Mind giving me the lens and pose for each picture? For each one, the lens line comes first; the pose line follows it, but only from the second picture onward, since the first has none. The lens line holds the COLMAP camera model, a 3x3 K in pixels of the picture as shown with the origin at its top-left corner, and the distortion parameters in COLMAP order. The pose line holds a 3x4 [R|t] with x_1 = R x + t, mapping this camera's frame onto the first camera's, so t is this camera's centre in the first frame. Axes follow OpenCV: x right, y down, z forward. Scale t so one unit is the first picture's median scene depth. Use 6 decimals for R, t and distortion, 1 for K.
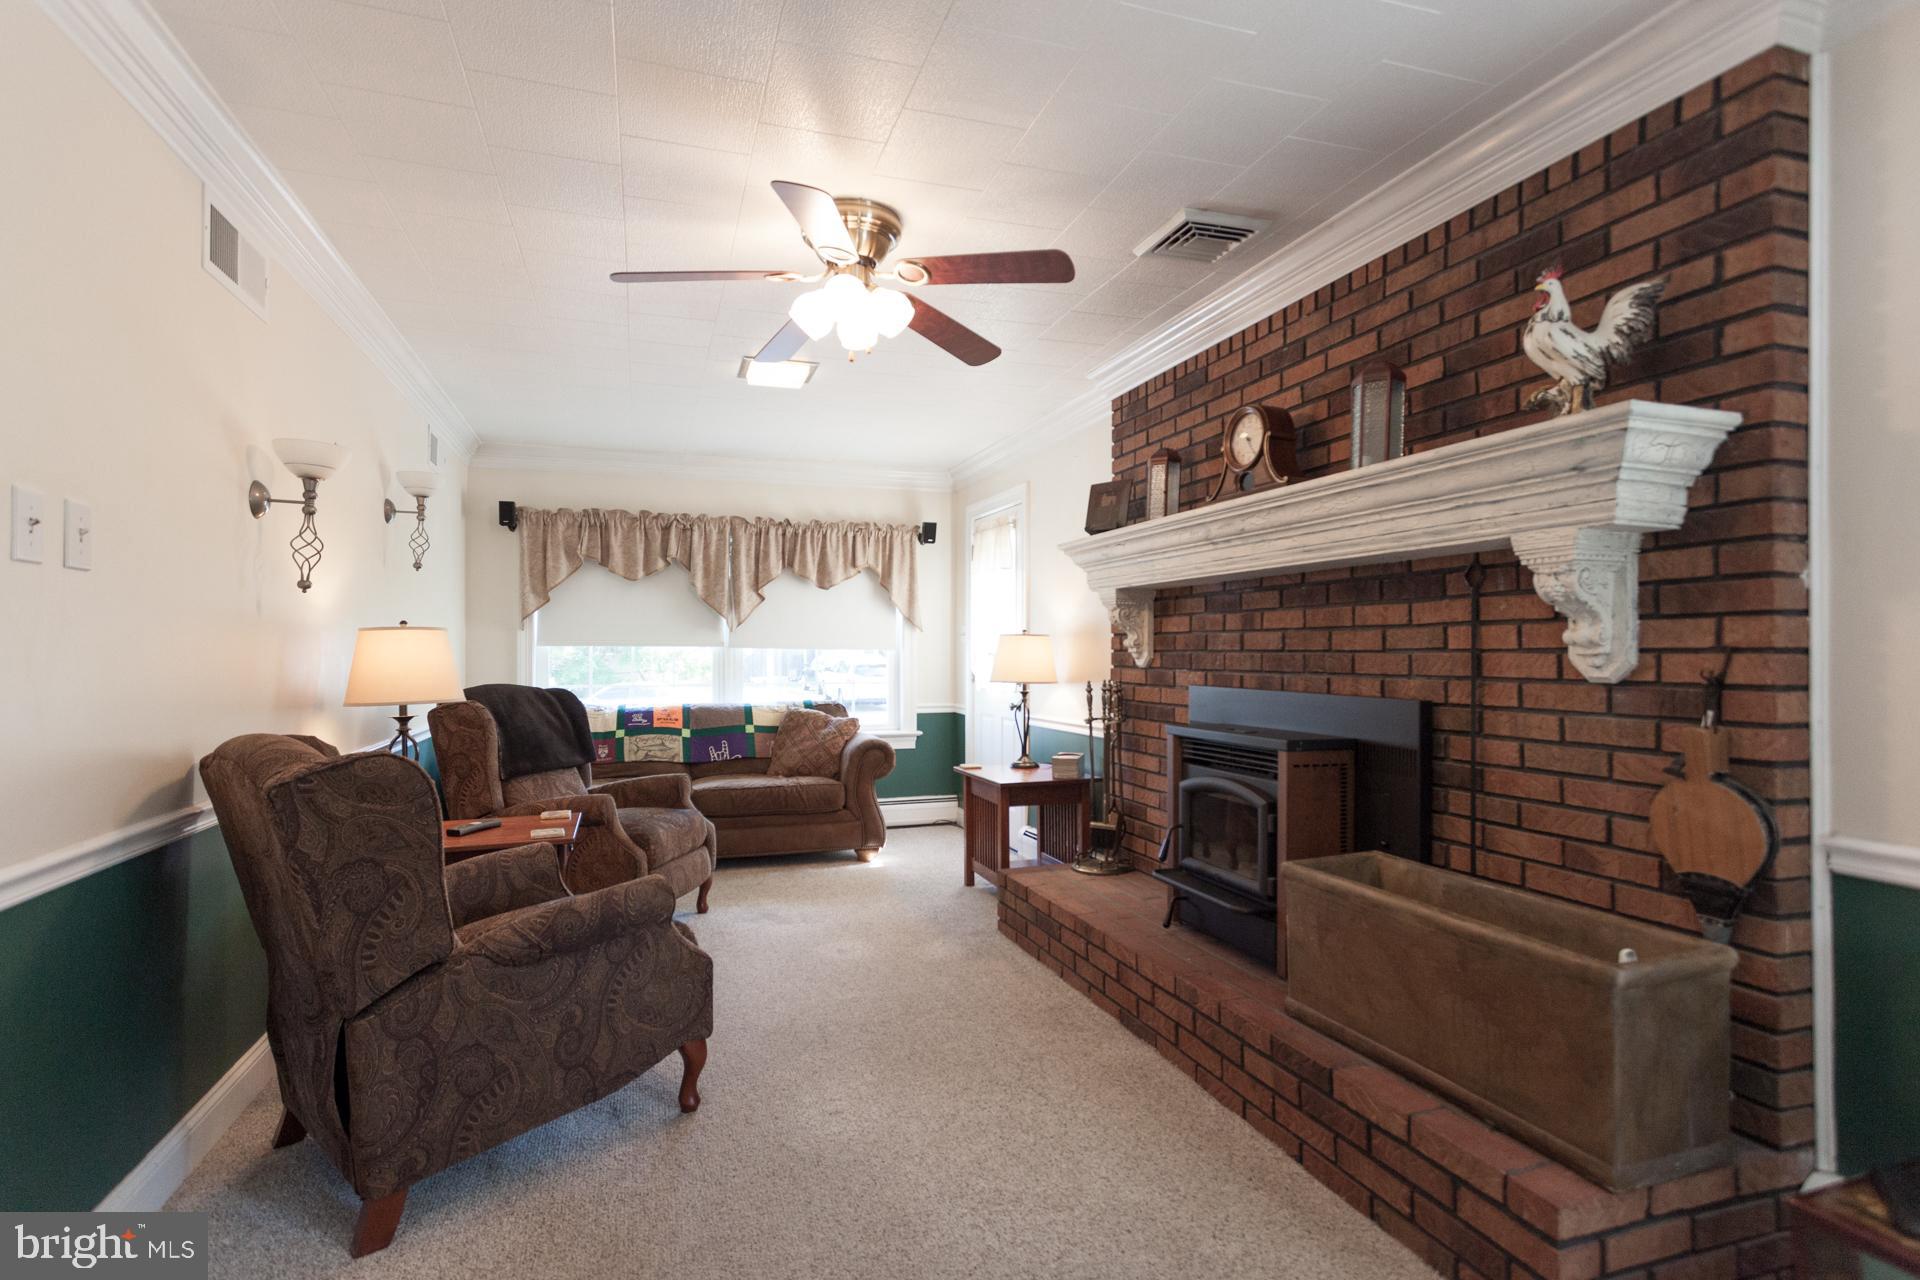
lens RADIAL K [[944.1, 0, 949.8], [0, 944.1, 642.6], [0, 0, 1]] dist [0.008150, 0.000158]
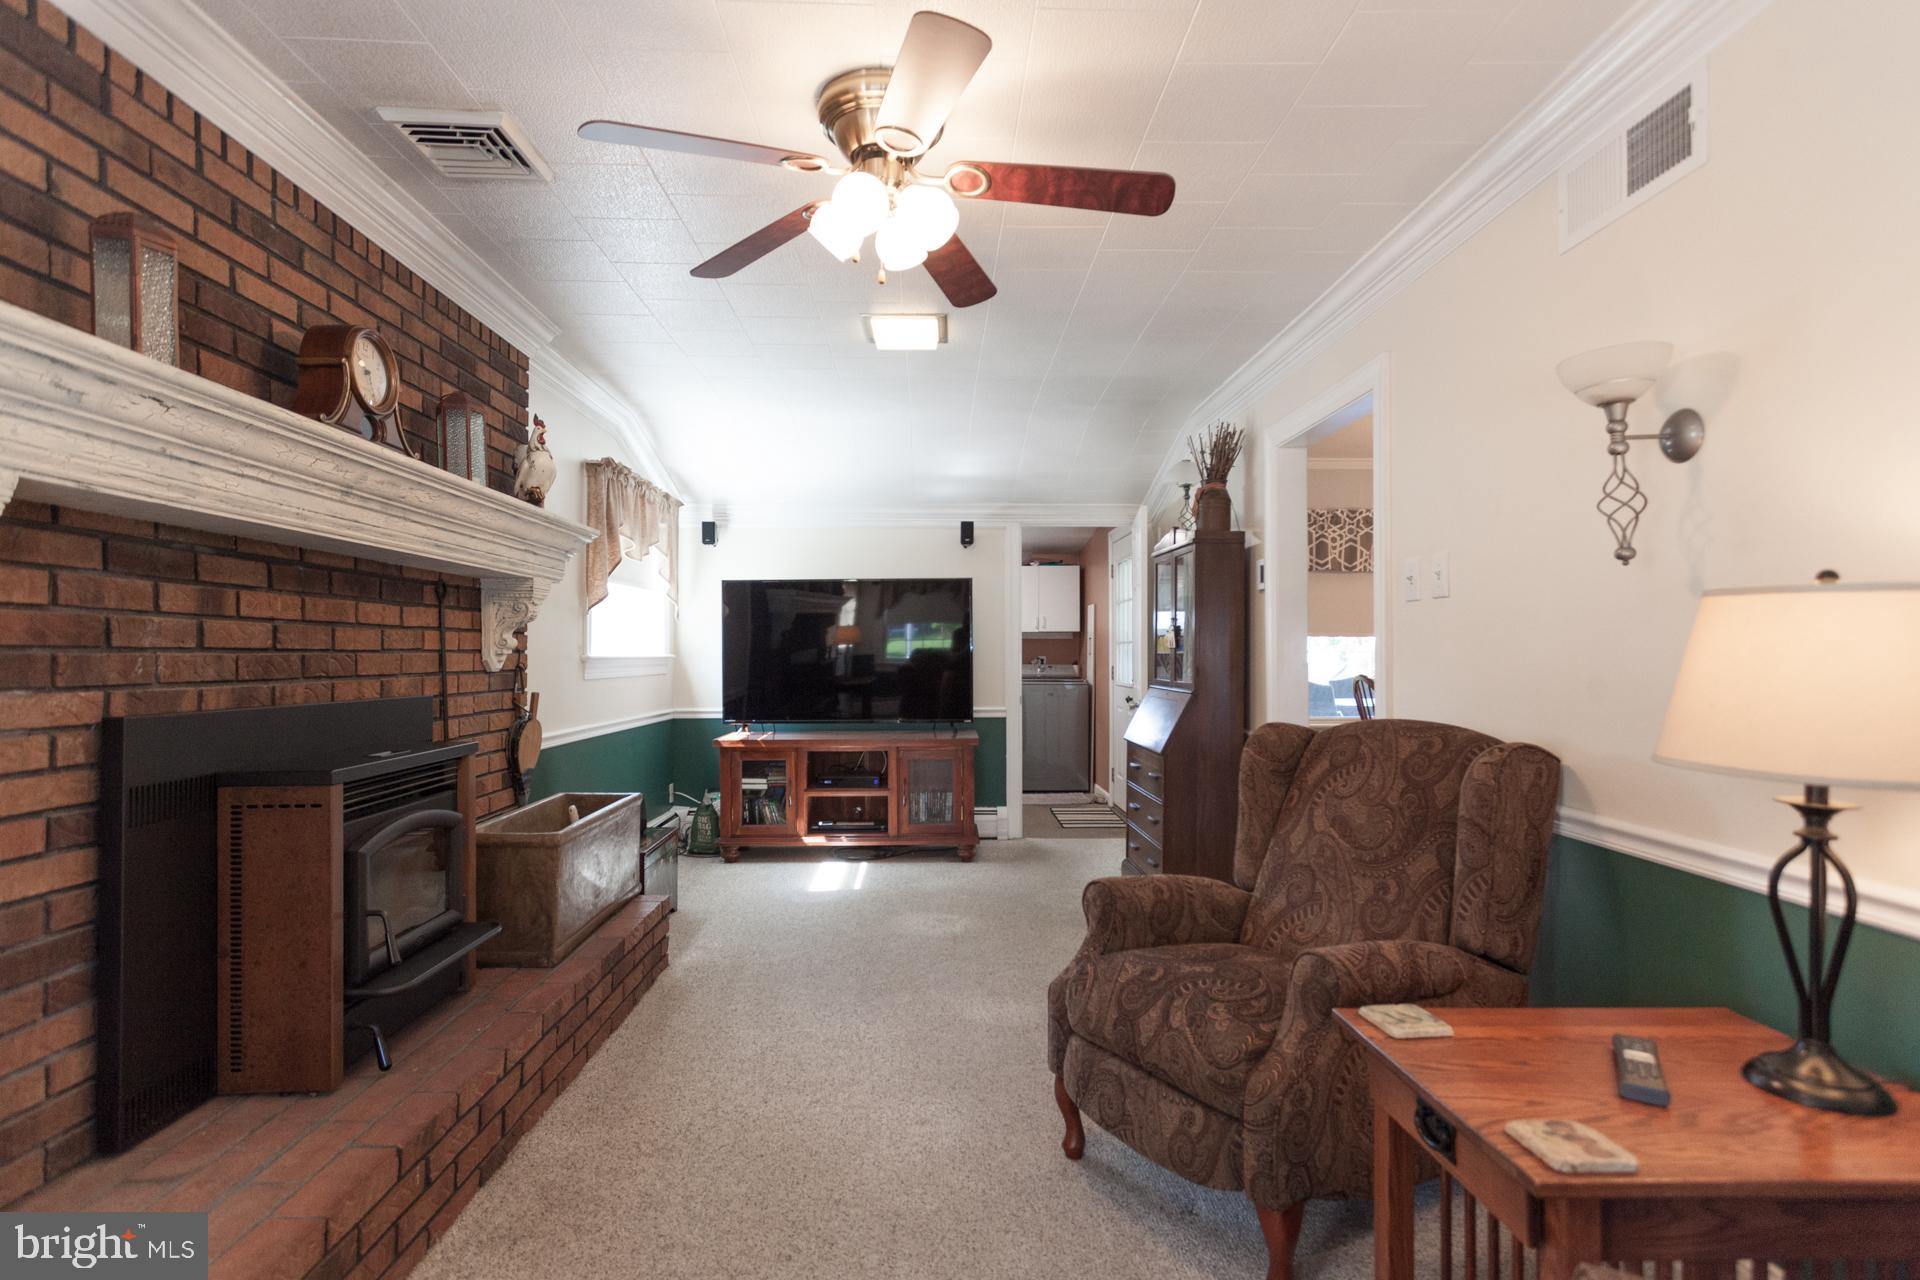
lens RADIAL K [[923.4, 0, 950.2], [0, 923.4, 643.2], [0, 0, 1]] dist [0.009668, 0.000348]
pose [[-0.957943, 0.003590, 0.286938, -0.243628], [-0.002444, 0.999783, -0.020670, 0.012179], [-0.286950, -0.020502, -0.957726, 1.106134]]
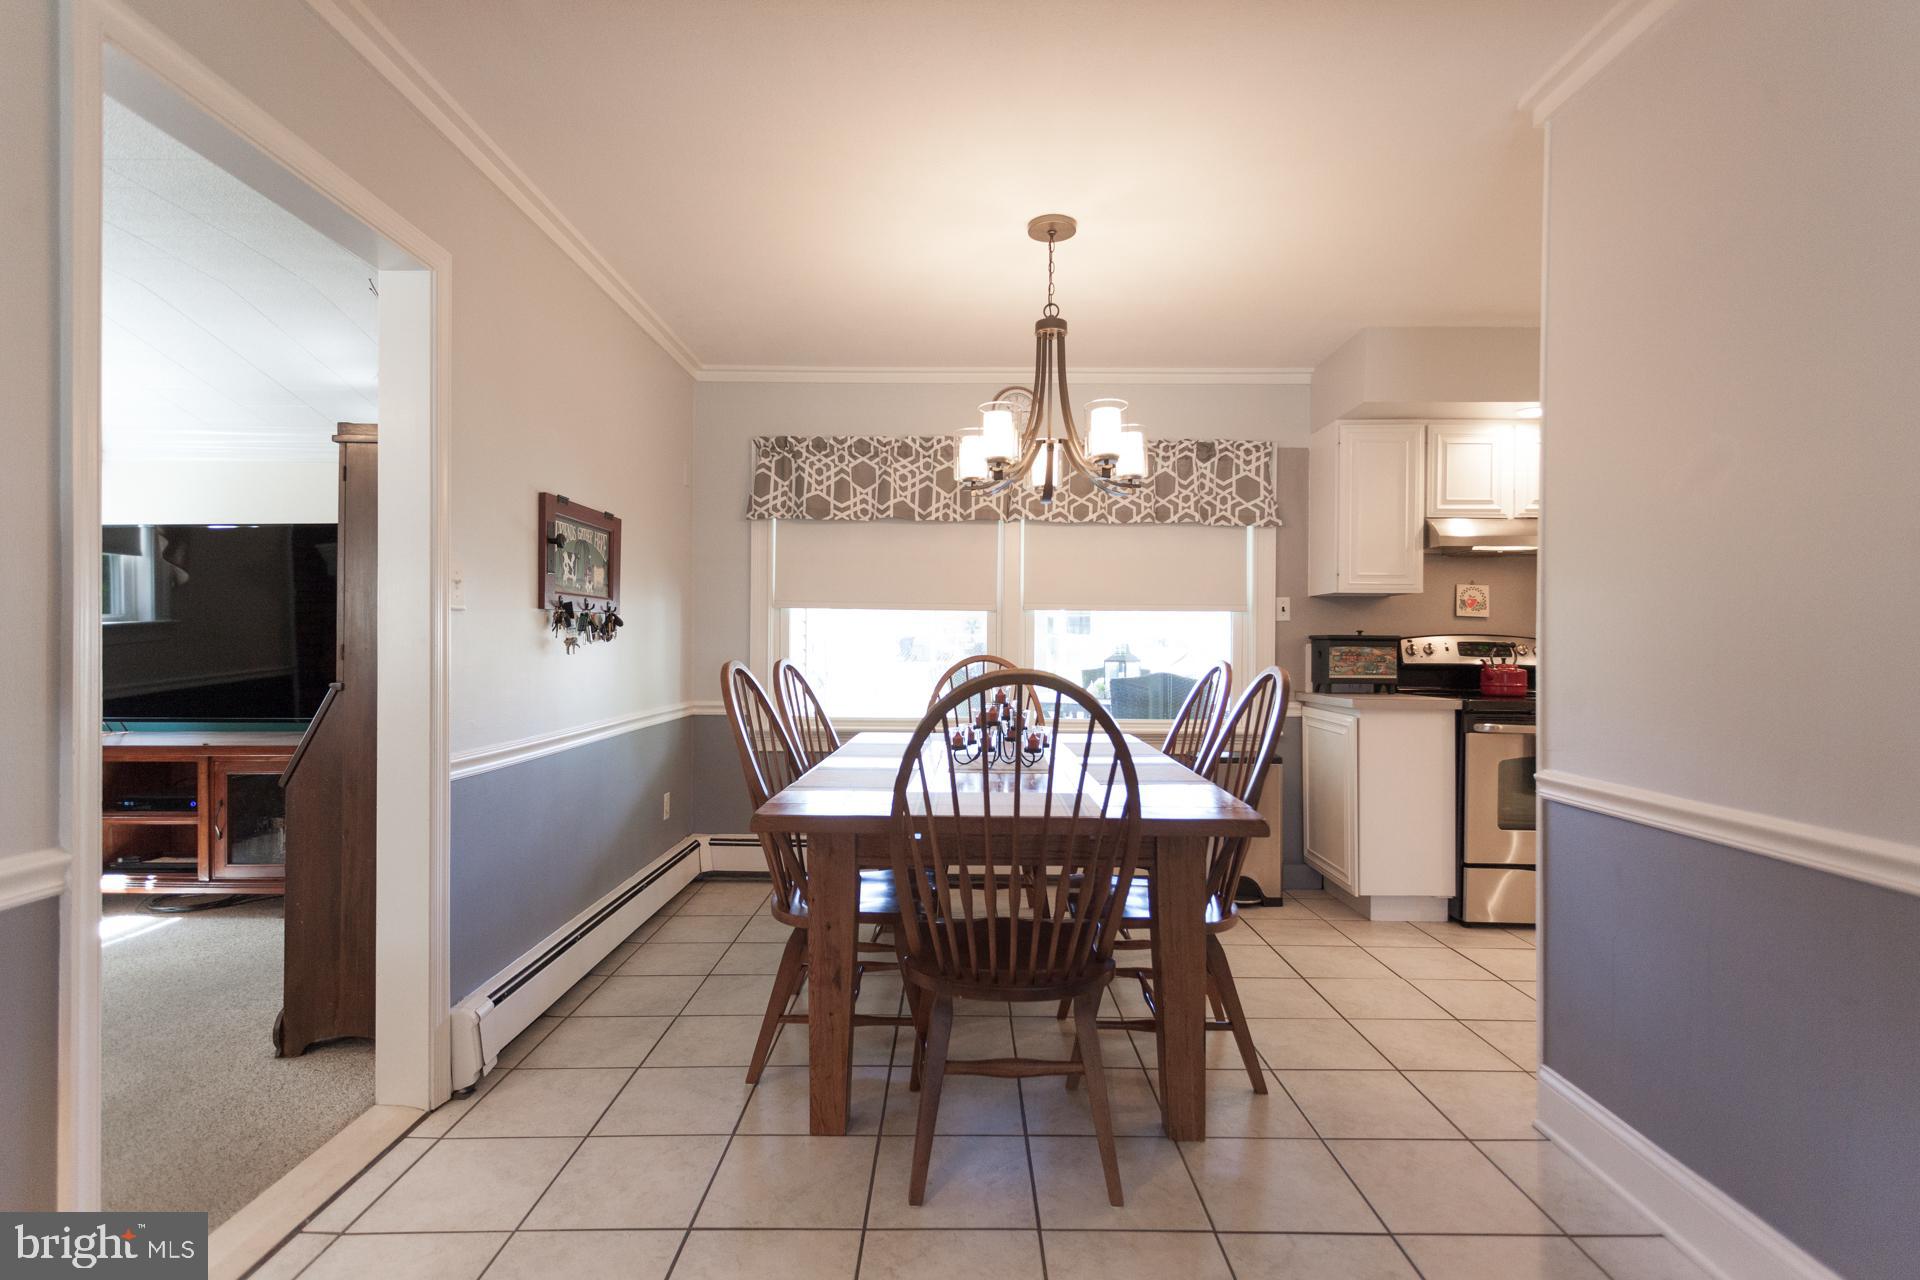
lens RADIAL K [[919.1, 0, 952.8], [0, 919.1, 638.4], [0, 0, 1]] dist [0.001358, 0.000387]
pose [[-0.946604, -0.004313, 0.322369, -0.795051], [-0.008935, 0.999877, -0.012858, 0.017762], [-0.322275, -0.015052, -0.946527, 0.541950]]
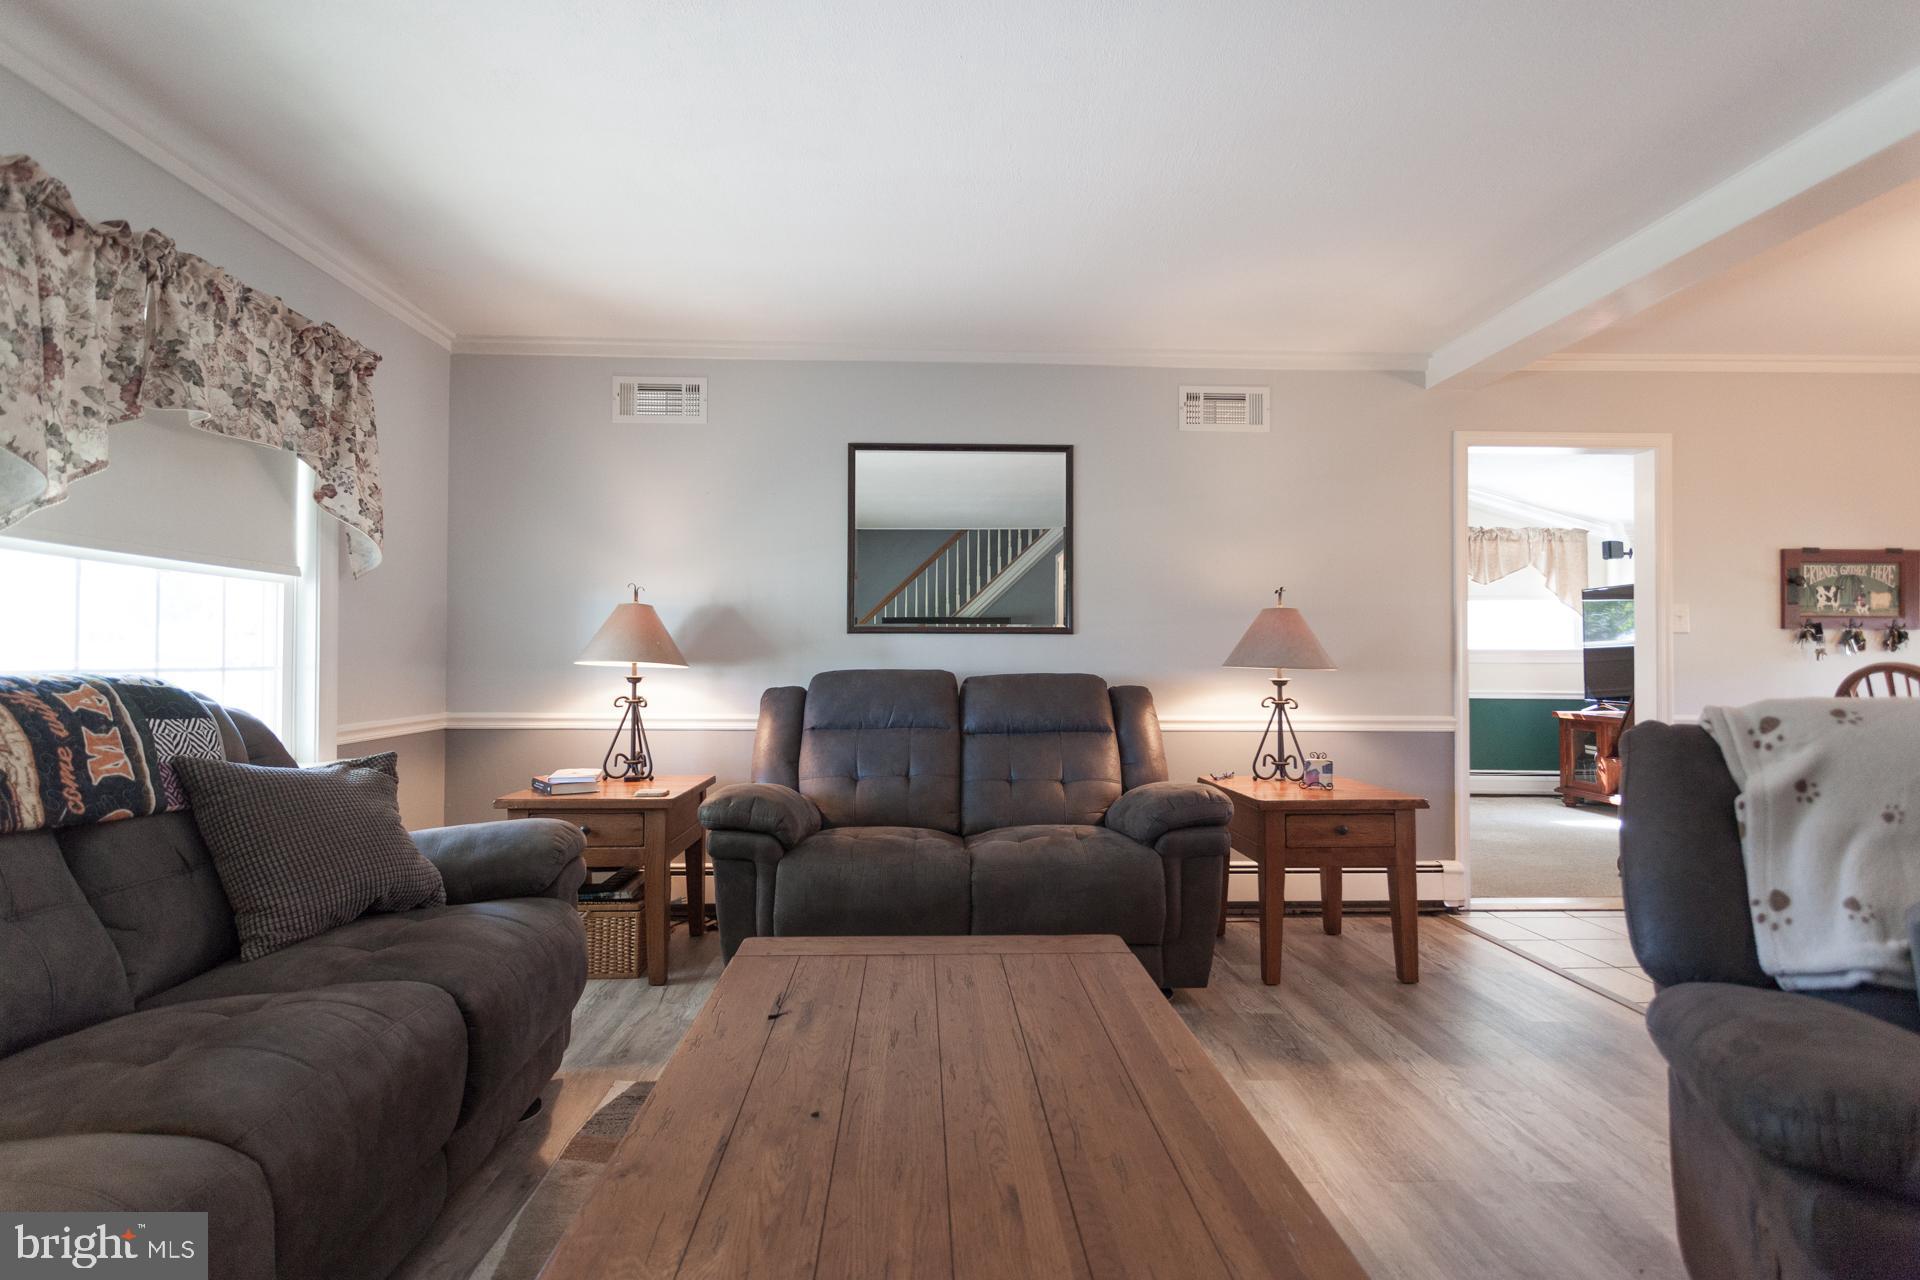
lens RADIAL K [[934.8, 0, 954.3], [0, 934.8, 642.8], [0, 0, 1]] dist [0.008895, 0.001119]
pose [[0.277667, 0.016404, 0.960537, -1.512991], [-0.014860, 0.999808, -0.012779, 0.031381], [-0.960562, -0.010725, 0.277858, 0.573998]]
